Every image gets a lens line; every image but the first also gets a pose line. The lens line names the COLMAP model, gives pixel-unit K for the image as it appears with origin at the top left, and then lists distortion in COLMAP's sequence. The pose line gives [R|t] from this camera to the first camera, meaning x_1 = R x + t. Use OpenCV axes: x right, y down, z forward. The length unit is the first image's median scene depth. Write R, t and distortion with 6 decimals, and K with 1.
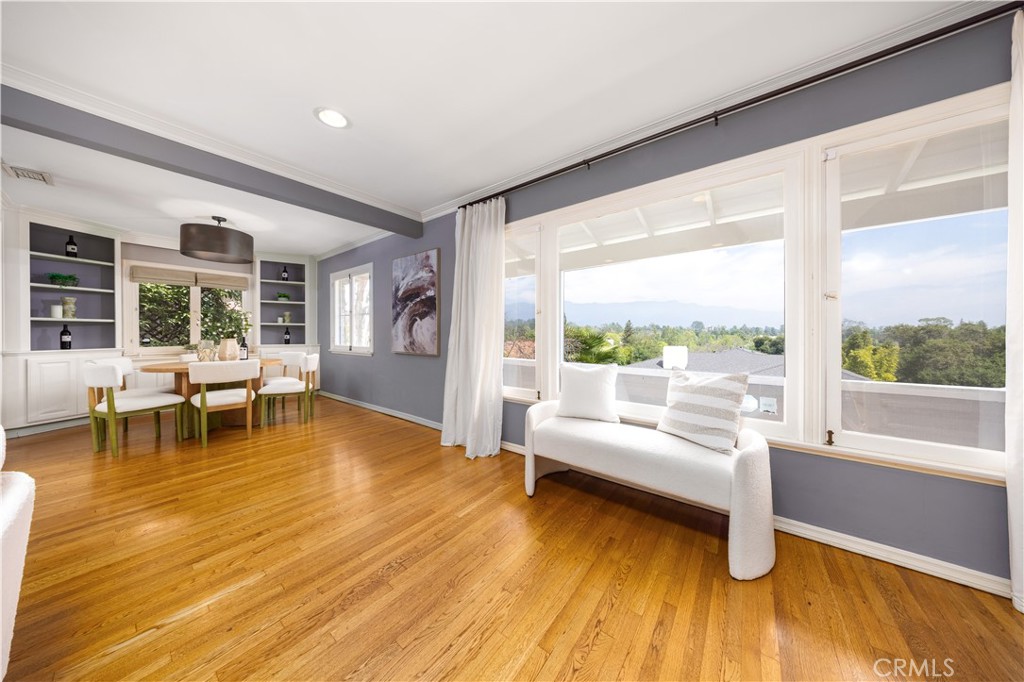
lens RADIAL K [[306.6, 0, 506.7], [0, 306.6, 331.7], [0, 0, 1]] dist [0.005164, -0.000536]
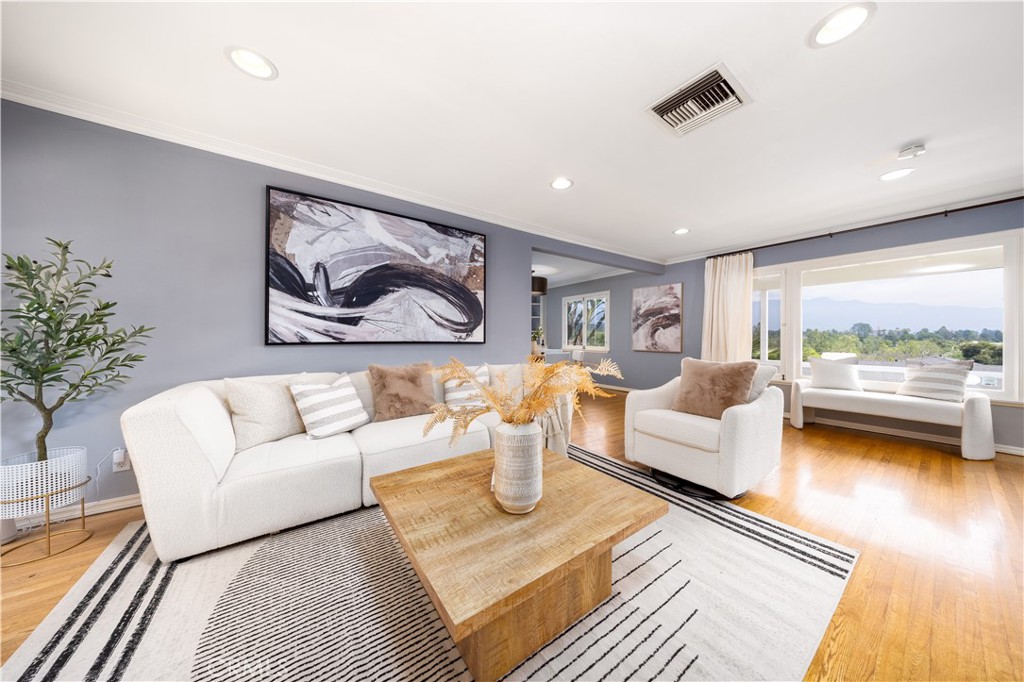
lens RADIAL K [[306.6, 0, 503.8], [0, 306.6, 336.8], [0, 0, 1]] dist [0.005164, -0.000536]
pose [[0.956164, -0.005221, -0.292785, -0.600970], [0.004294, 0.999984, -0.003808, 0.002734], [0.292800, 0.002384, 0.956171, -0.702998]]
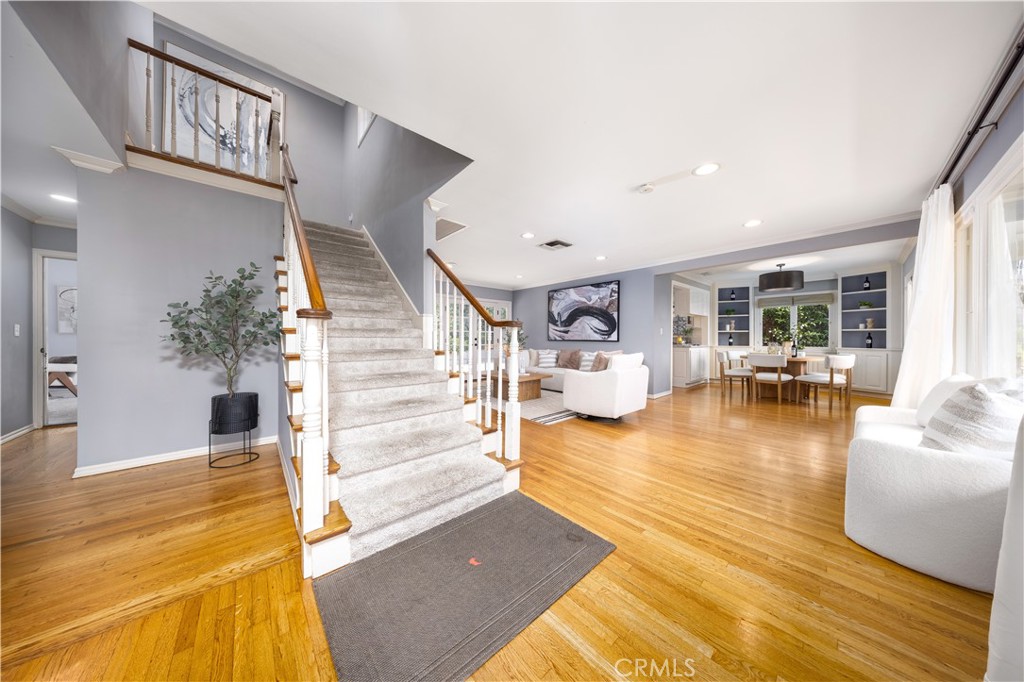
lens RADIAL K [[306.6, 0, 496.9], [0, 306.6, 342.0], [0, 0, 1]] dist [0.005164, -0.000536]
pose [[-0.217570, 0.010753, -0.975986, 0.929889], [0.005341, 0.999937, 0.009826, 0.003188], [0.976030, -0.003075, -0.217614, -0.079963]]
